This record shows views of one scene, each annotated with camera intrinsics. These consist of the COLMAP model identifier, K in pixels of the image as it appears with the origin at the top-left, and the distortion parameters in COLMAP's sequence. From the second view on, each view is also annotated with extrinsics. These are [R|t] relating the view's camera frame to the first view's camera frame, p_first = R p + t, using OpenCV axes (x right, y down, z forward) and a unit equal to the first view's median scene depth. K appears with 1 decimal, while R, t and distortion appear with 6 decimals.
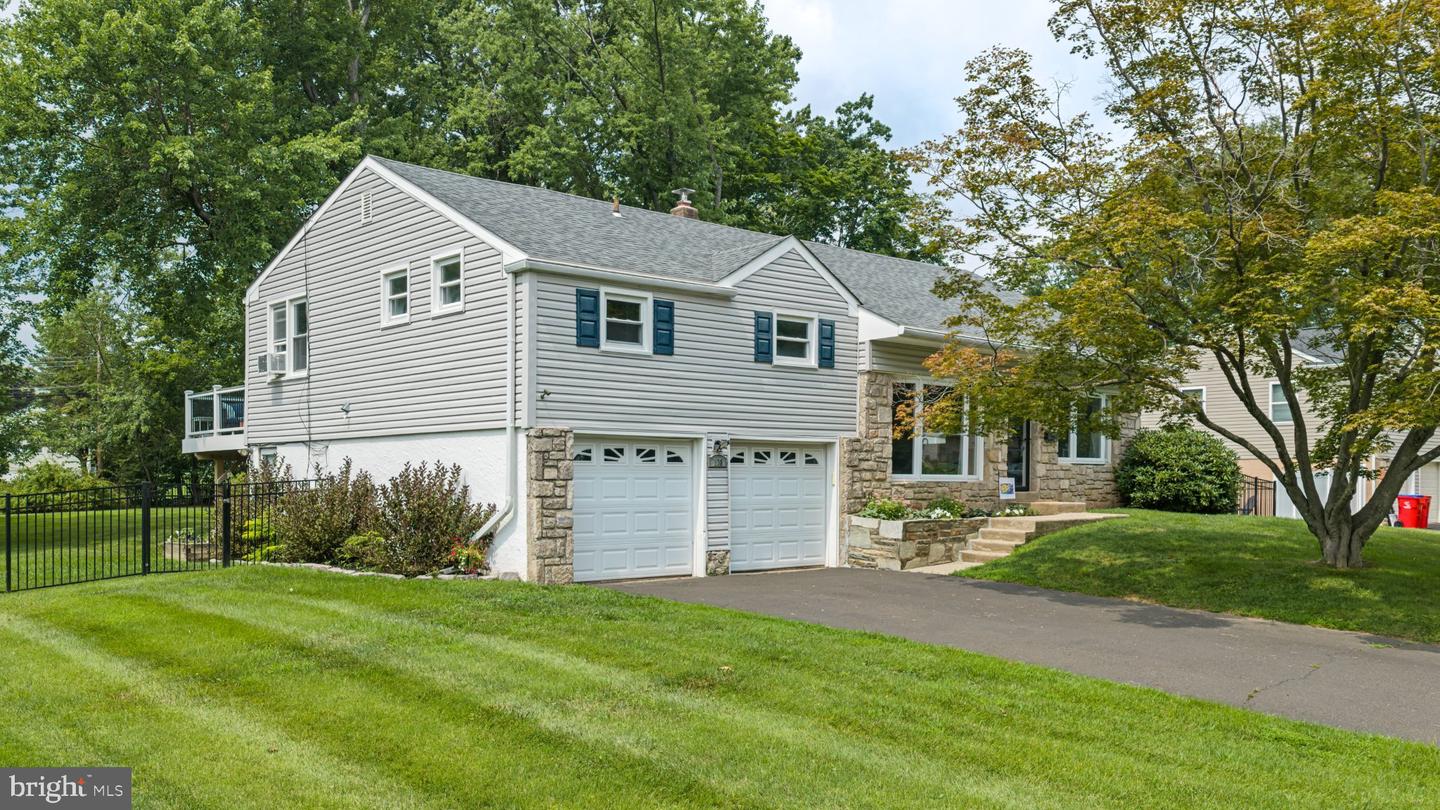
lens RADIAL K [[1220.5, 0, 721.4], [0, 1220.5, 481.6], [0, 0, 1]] dist [0.005711, 0.003342]
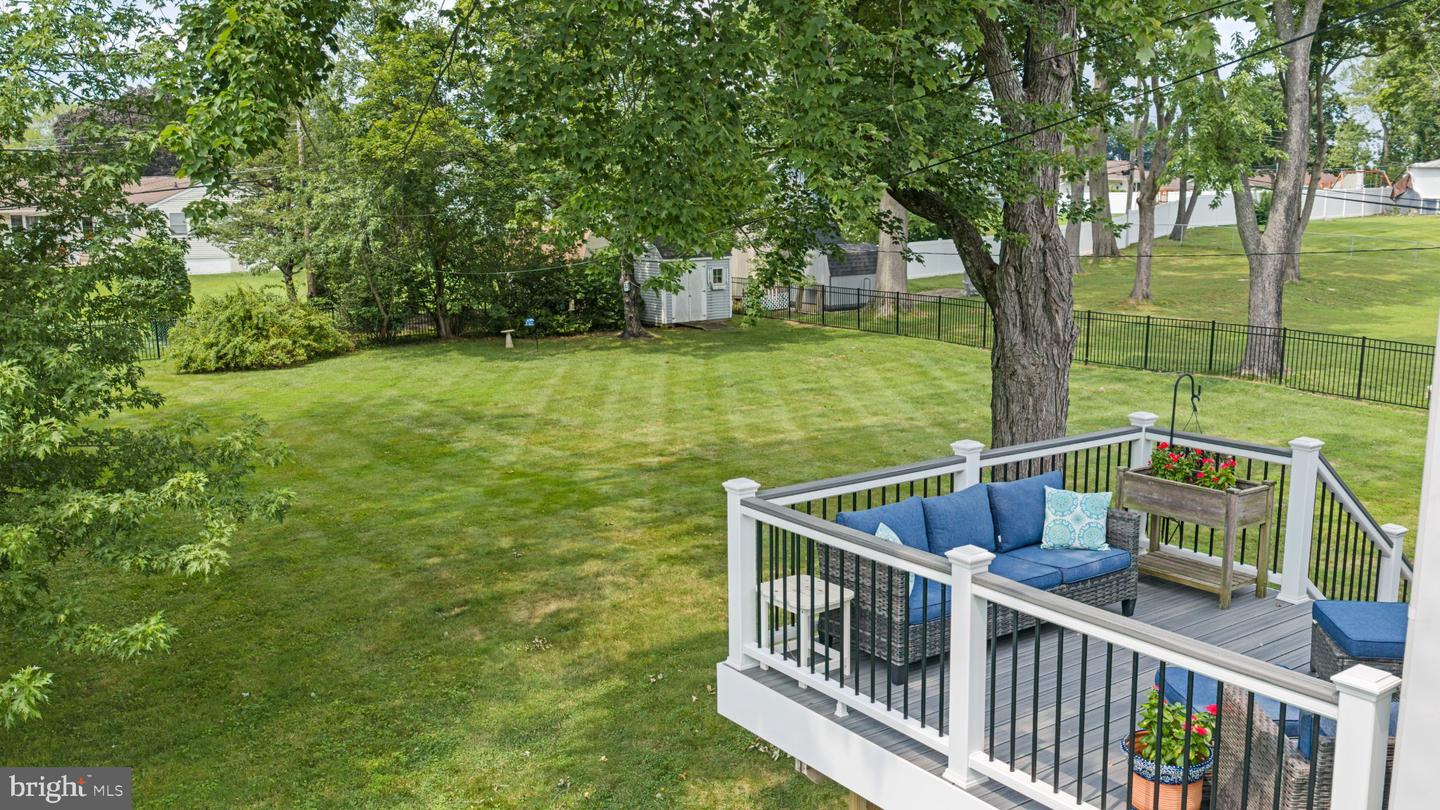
lens RADIAL K [[1180.4, 0, 724.4], [0, 1180.4, 406.9], [0, 0, 1]] dist [0.003110, -0.004717]
pose [[0.991756, 0.015058, -0.127254, -0.201582], [0.006578, 0.985779, 0.167916, -0.061456], [0.127973, -0.167369, 0.977553, 0.385049]]
